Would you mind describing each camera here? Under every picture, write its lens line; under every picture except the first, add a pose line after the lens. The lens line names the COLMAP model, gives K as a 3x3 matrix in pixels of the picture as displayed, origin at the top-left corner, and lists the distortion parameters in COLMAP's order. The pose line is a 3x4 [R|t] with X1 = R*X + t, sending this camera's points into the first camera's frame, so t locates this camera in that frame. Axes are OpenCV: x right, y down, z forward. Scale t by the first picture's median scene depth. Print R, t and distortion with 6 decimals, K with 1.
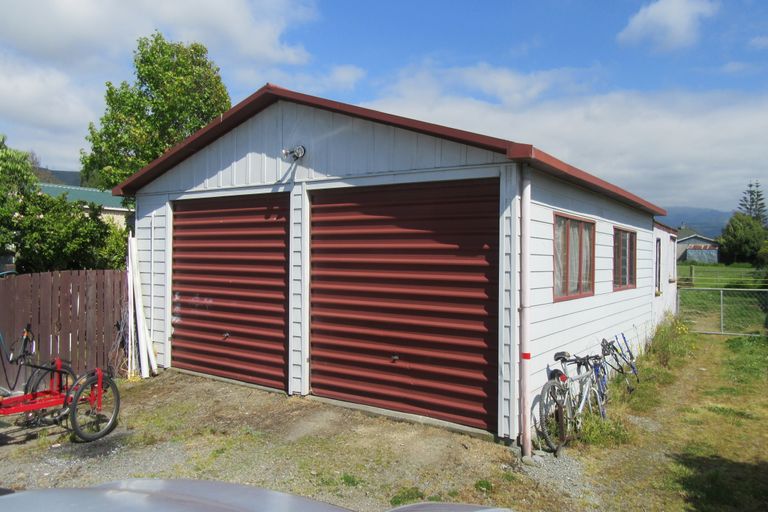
lens RADIAL K [[579.3, 0, 383.7], [0, 579.3, 257.1], [0, 0, 1]] dist [0.000718, 0.001122]
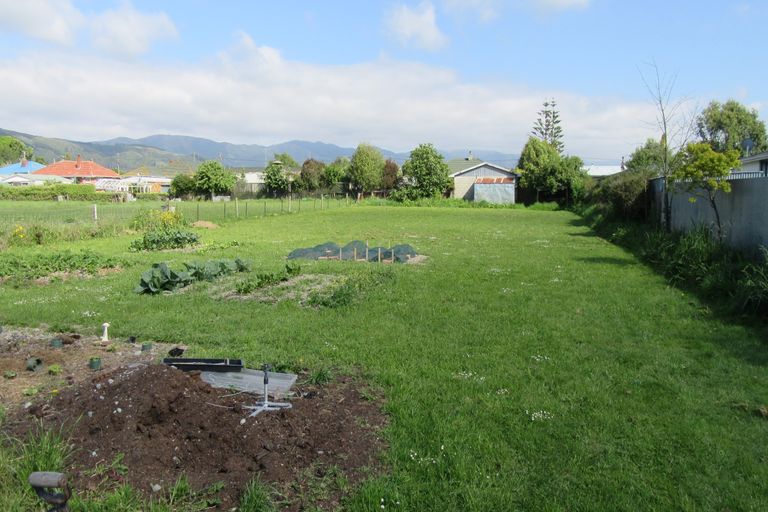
lens RADIAL K [[579.3, 0, 384.3], [0, 579.3, 255.6], [0, 0, 1]] dist [0.000718, 0.001122]
pose [[0.947299, -0.045280, 0.317133, 0.210267], [0.012678, 0.994484, 0.104121, -0.001720], [-0.320099, -0.094613, 0.942648, 0.397196]]
